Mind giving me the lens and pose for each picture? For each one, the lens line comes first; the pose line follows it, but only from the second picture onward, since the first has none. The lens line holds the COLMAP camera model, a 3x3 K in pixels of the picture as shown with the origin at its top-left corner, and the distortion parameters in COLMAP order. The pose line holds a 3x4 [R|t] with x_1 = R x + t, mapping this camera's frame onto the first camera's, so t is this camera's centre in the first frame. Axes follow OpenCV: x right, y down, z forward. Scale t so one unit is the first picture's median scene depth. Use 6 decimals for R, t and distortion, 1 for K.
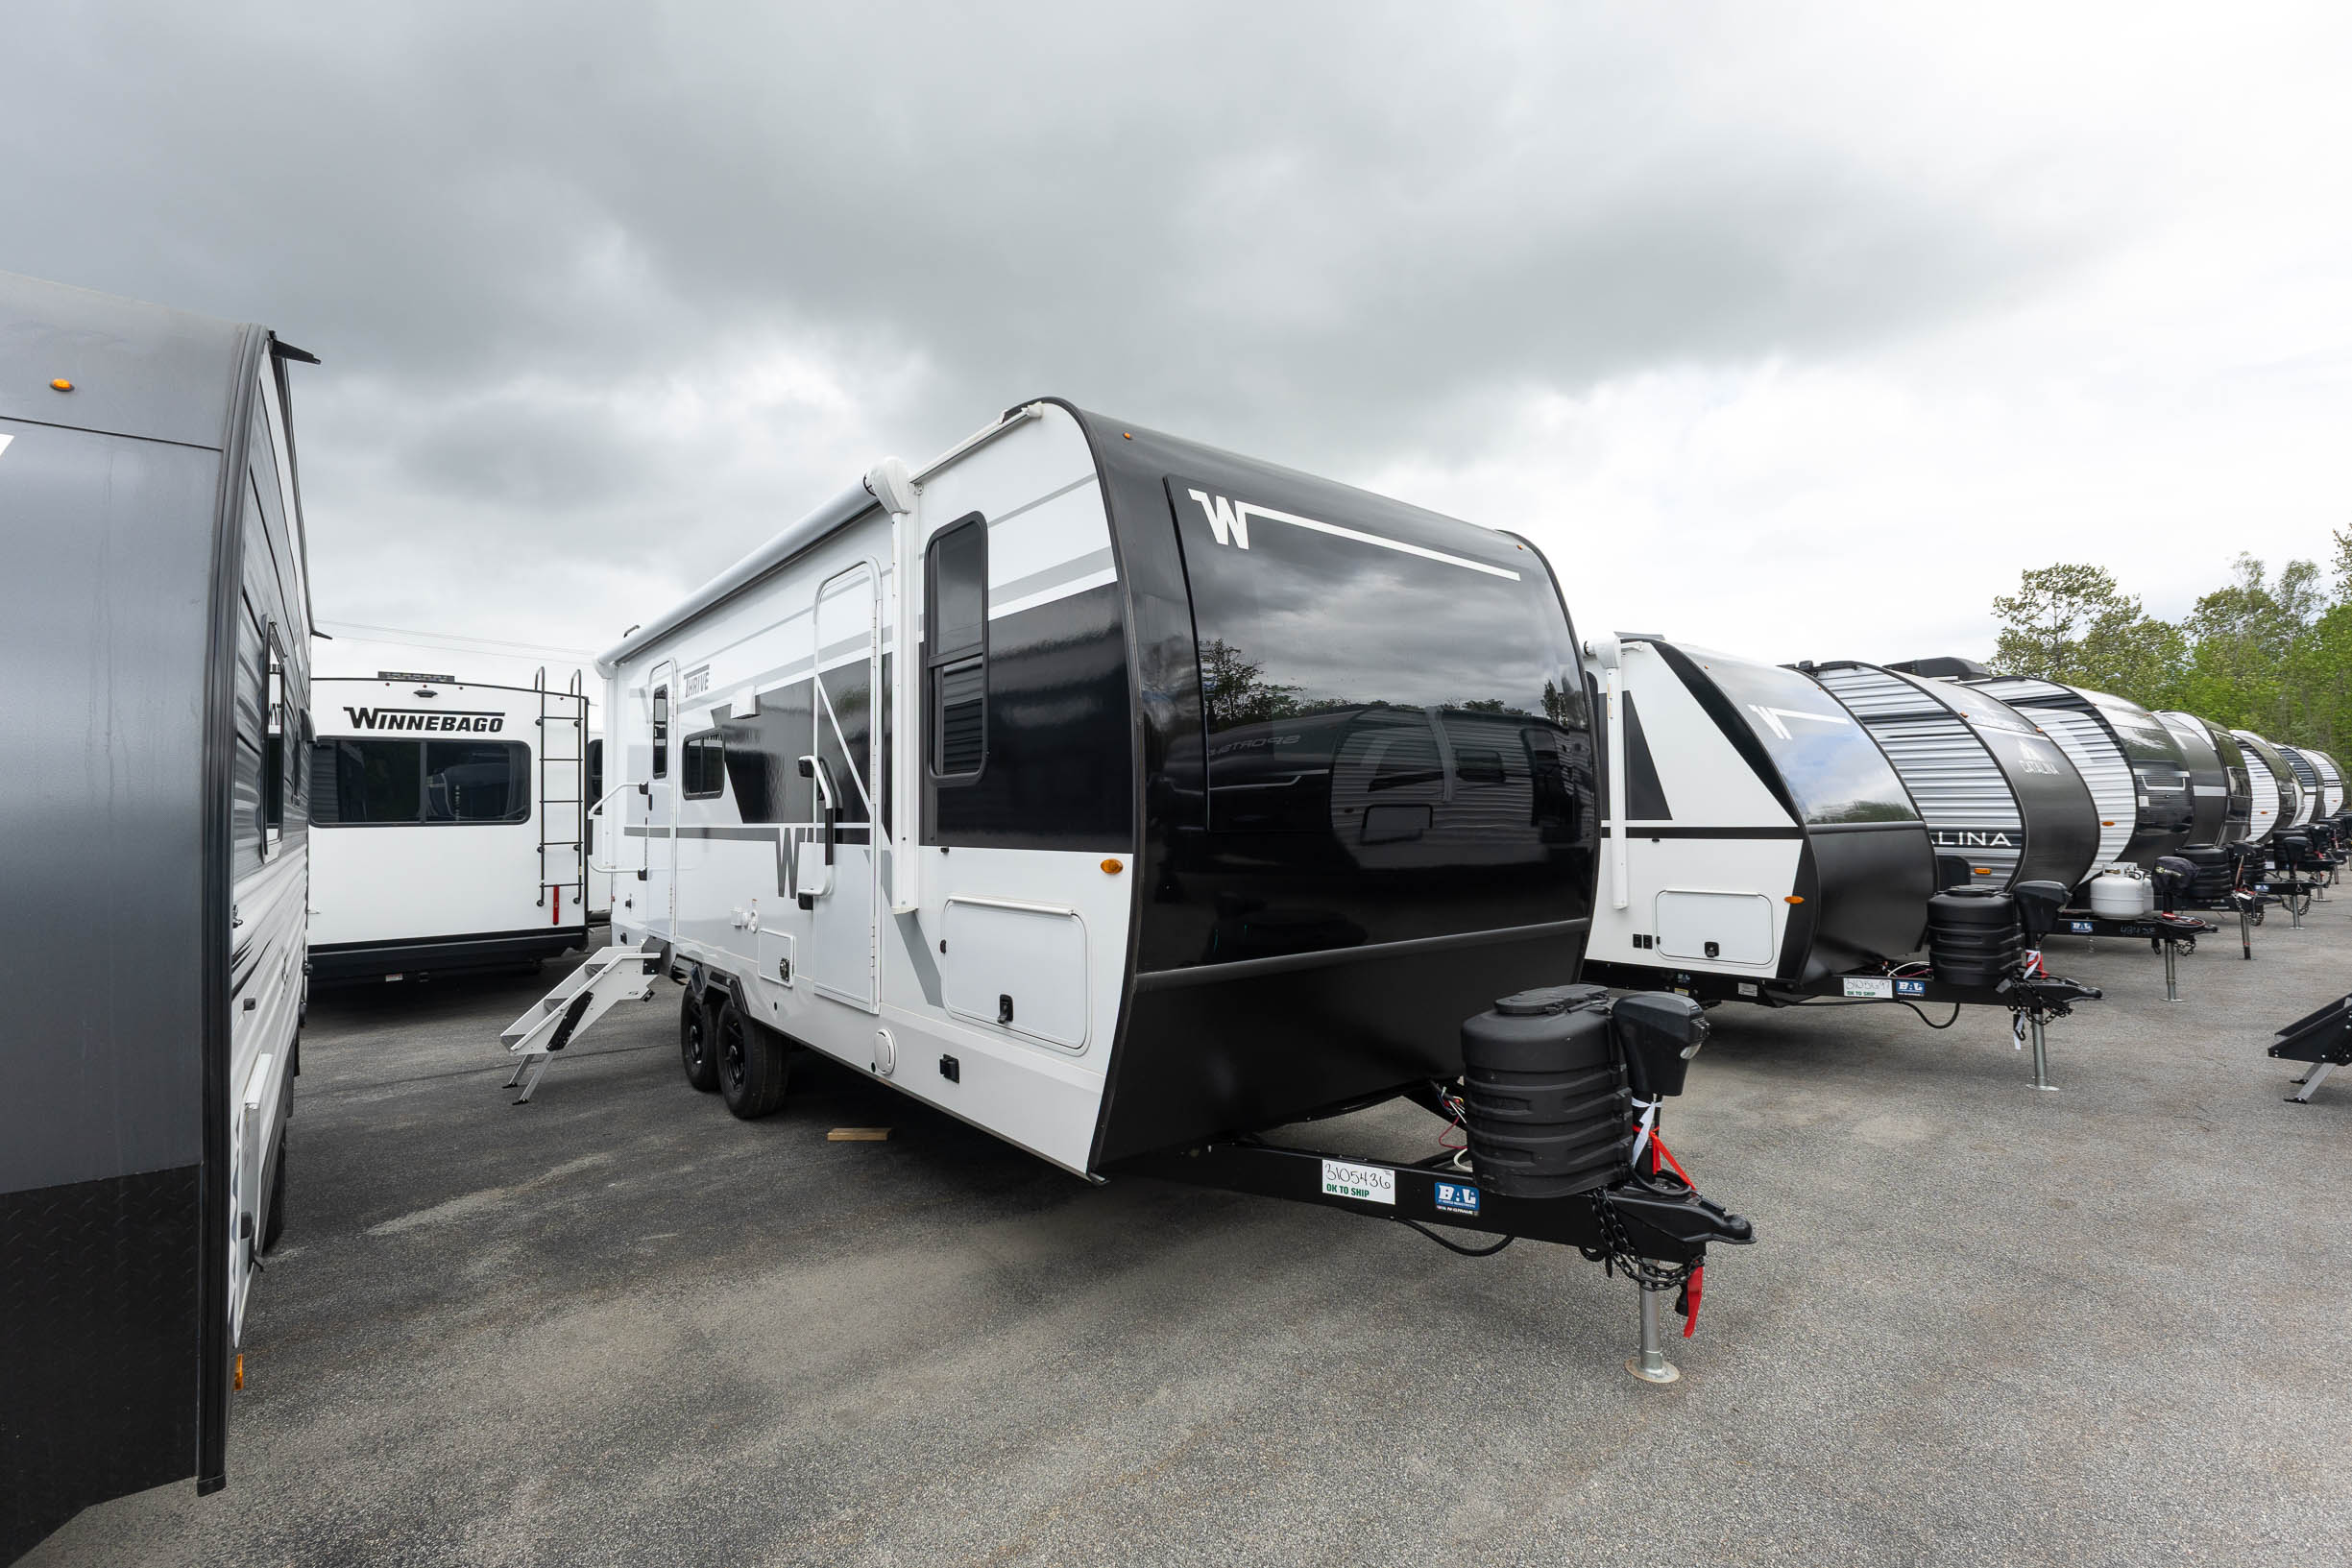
lens RADIAL K [[1042.7, 0, 1176.0], [0, 1042.7, 784.0], [0, 0, 1]] dist [0.010656, -0.000304]
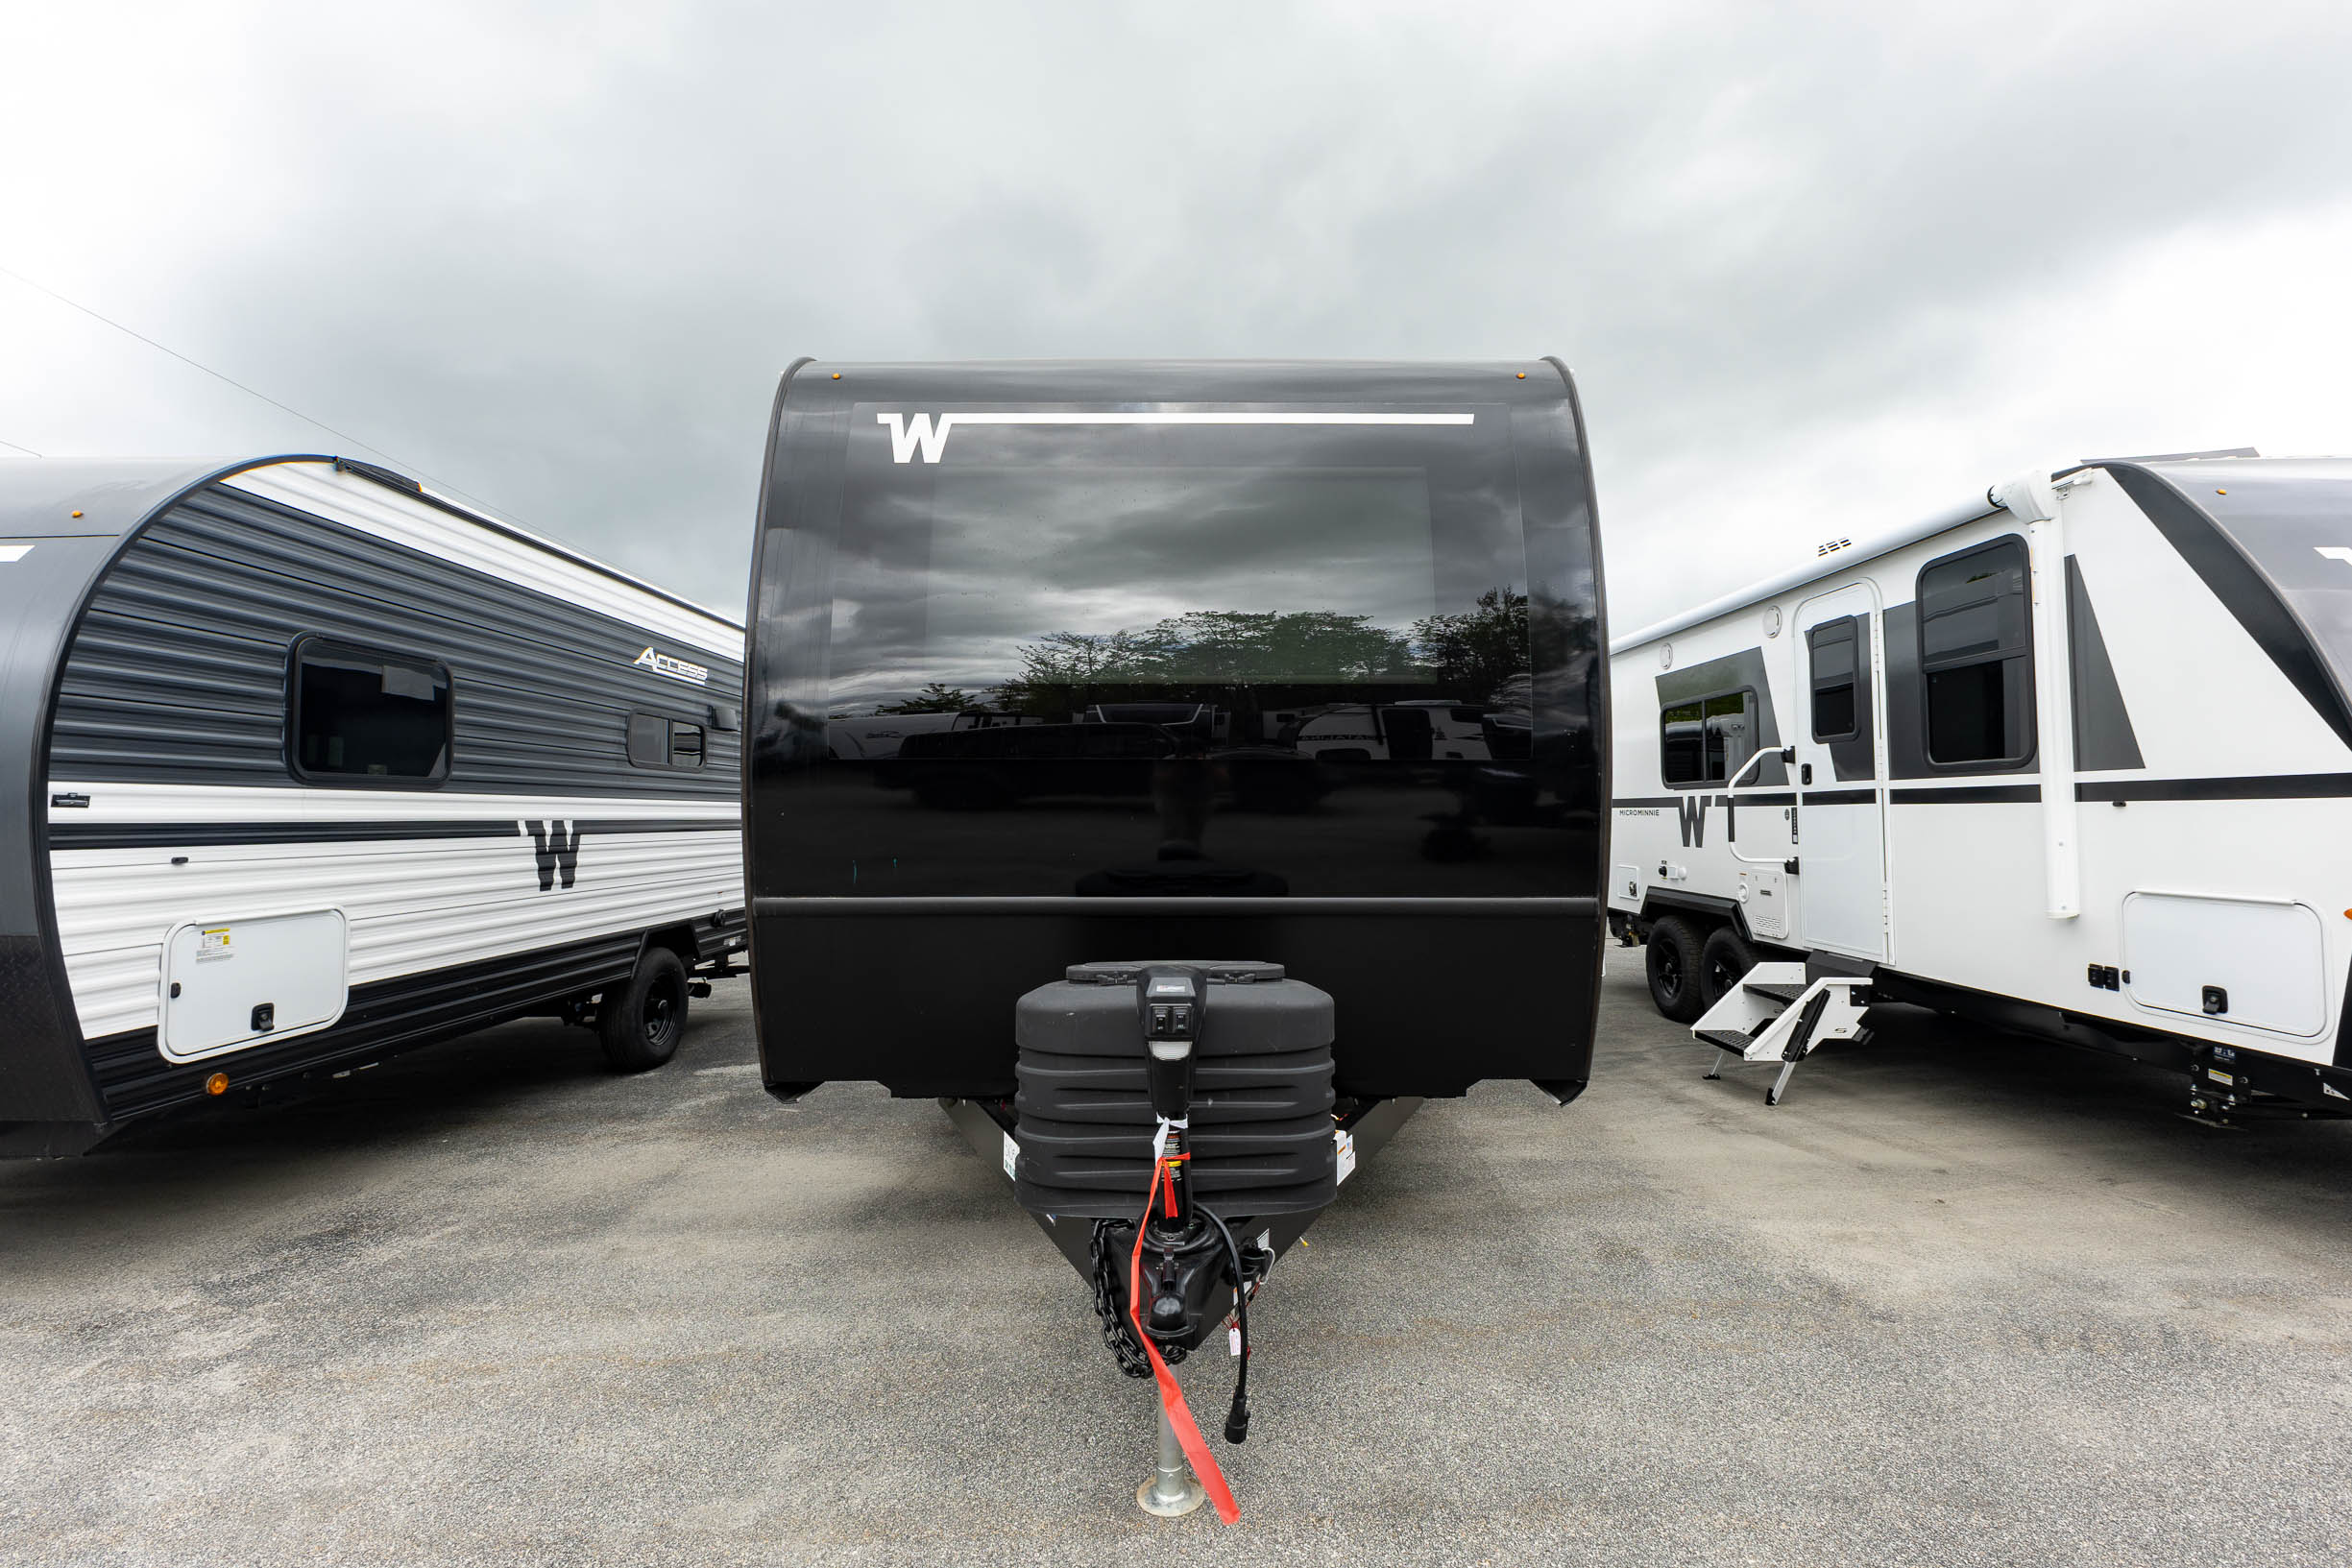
lens RADIAL K [[1057.5, 0, 1176.0], [0, 1057.5, 784.0], [0, 0, 1]] dist [0.016564, -0.000044]
pose [[0.773165, -0.013344, -0.634064, 0.816494], [0.016215, 0.999868, -0.001270, 0.065723], [0.633997, -0.009300, 0.773280, 0.392734]]
